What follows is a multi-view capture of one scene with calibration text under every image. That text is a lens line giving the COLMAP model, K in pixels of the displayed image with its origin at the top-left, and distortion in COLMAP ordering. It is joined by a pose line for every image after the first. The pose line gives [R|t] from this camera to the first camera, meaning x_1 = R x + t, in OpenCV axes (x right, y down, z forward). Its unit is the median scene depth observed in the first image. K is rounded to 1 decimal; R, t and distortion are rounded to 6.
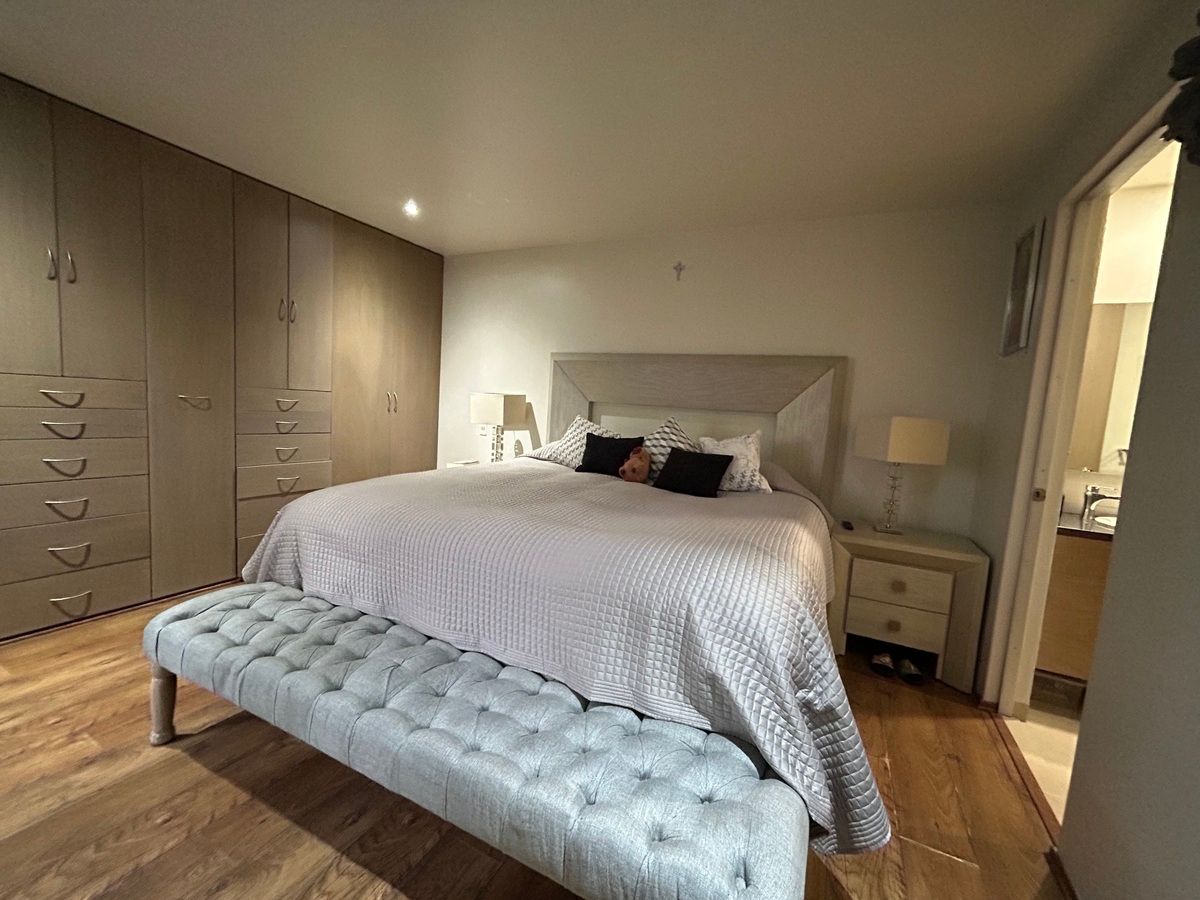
lens RADIAL K [[484.3, 0, 599.6], [0, 484.3, 451.9], [0, 0, 1]] dist [-0.001569, 0.000013]
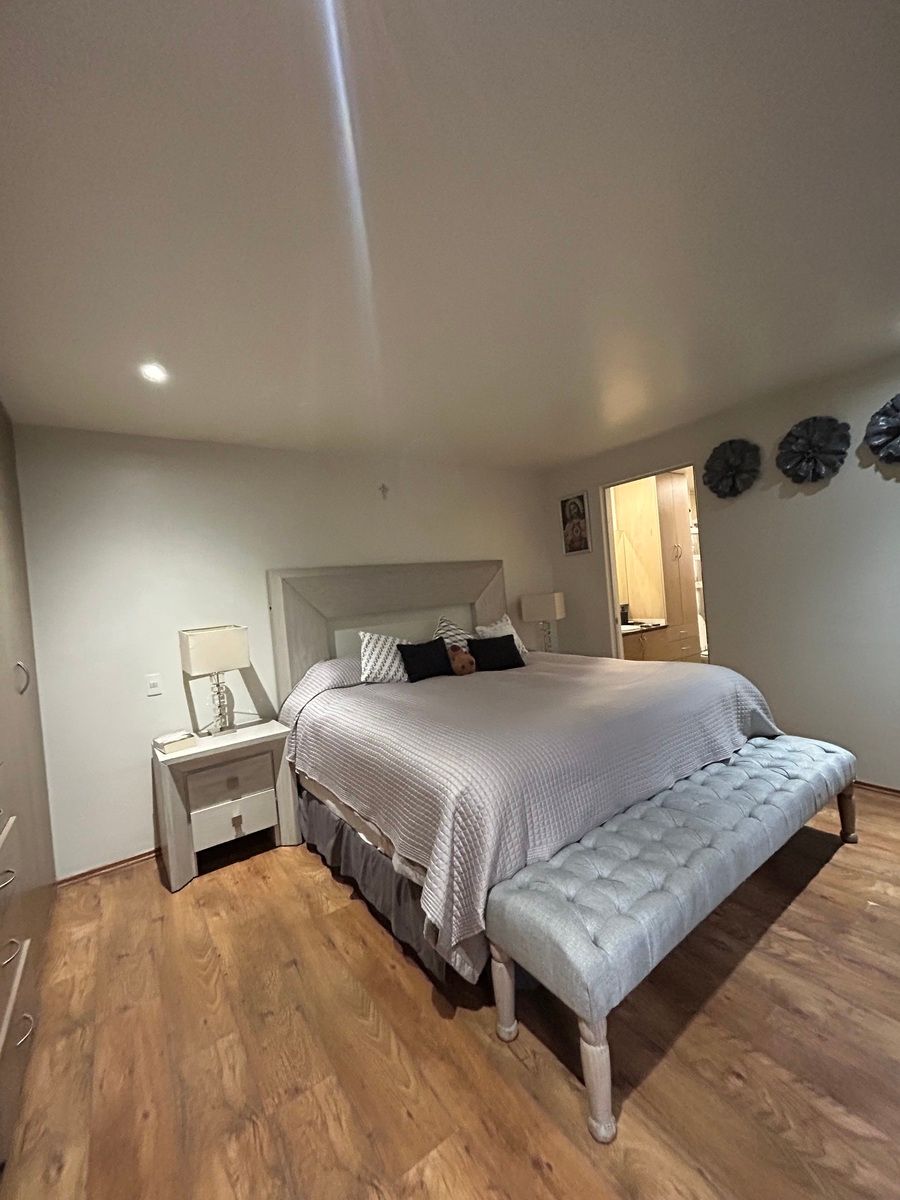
lens RADIAL K [[484.3, 0, 456.5], [0, 484.3, 595.3], [0, 0, 1]] dist [-0.001569, 0.000013]
pose [[0.463225, -0.112921, 0.879017, -0.957813], [0.201503, 0.979291, 0.019614, -0.152838], [-0.863029, 0.168039, 0.476386, 0.438973]]
